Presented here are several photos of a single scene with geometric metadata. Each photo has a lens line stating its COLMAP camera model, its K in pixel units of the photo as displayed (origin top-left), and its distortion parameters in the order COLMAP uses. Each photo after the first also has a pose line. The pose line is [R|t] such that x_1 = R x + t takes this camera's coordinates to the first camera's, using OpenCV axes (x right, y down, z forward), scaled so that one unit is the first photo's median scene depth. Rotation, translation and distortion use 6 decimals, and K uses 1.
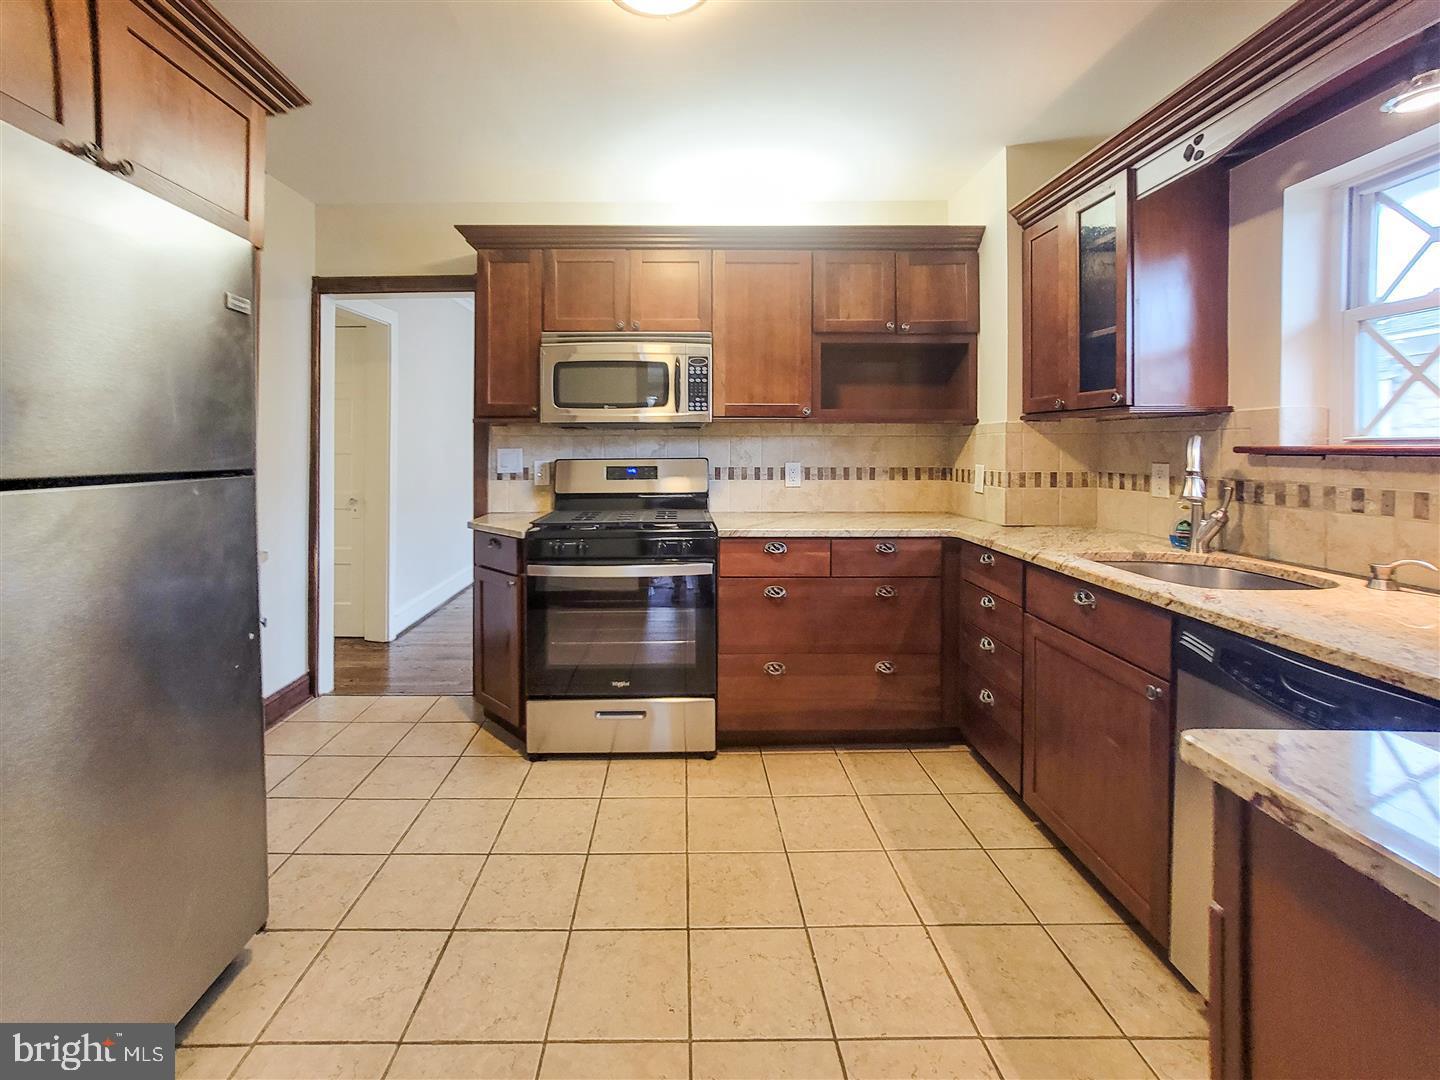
lens RADIAL K [[563.4, 0, 718.9], [0, 563.4, 528.4], [0, 0, 1]] dist [0.001200, 0.000411]
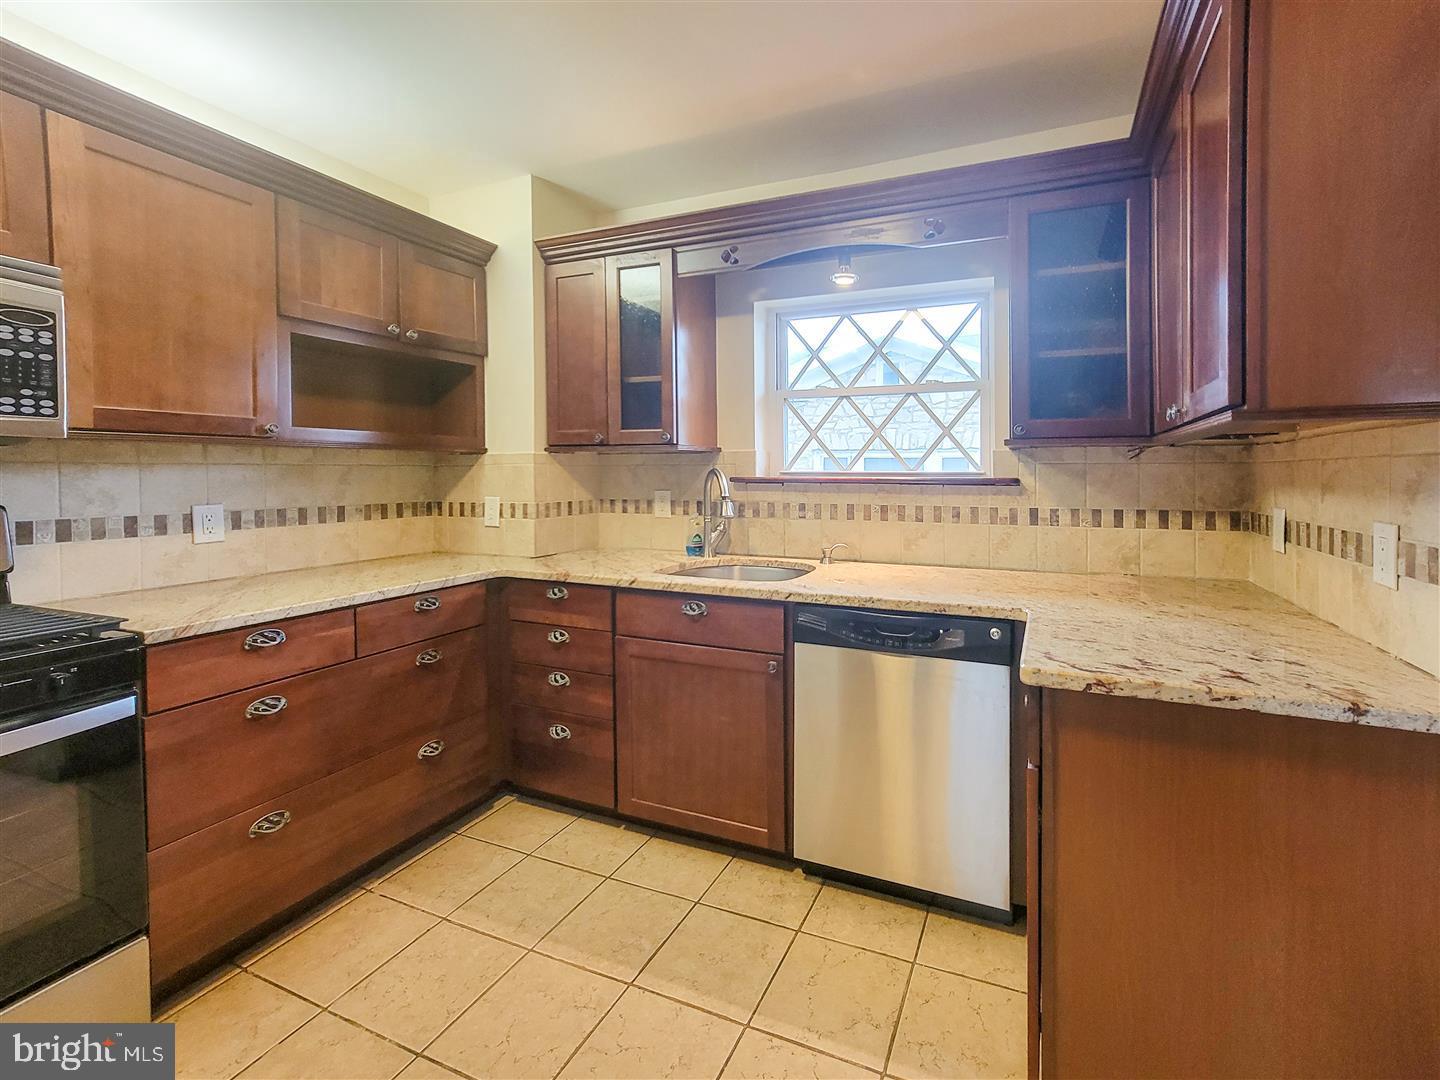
lens RADIAL K [[581.2, 0, 720.0], [0, 581.2, 540.0], [0, 0, 1]] dist [-0.018425, 0.007856]
pose [[0.469296, -0.105949, 0.876662, -0.234684], [0.130805, 0.990164, 0.049644, -0.044285], [-0.873299, 0.091374, 0.478539, 0.236107]]
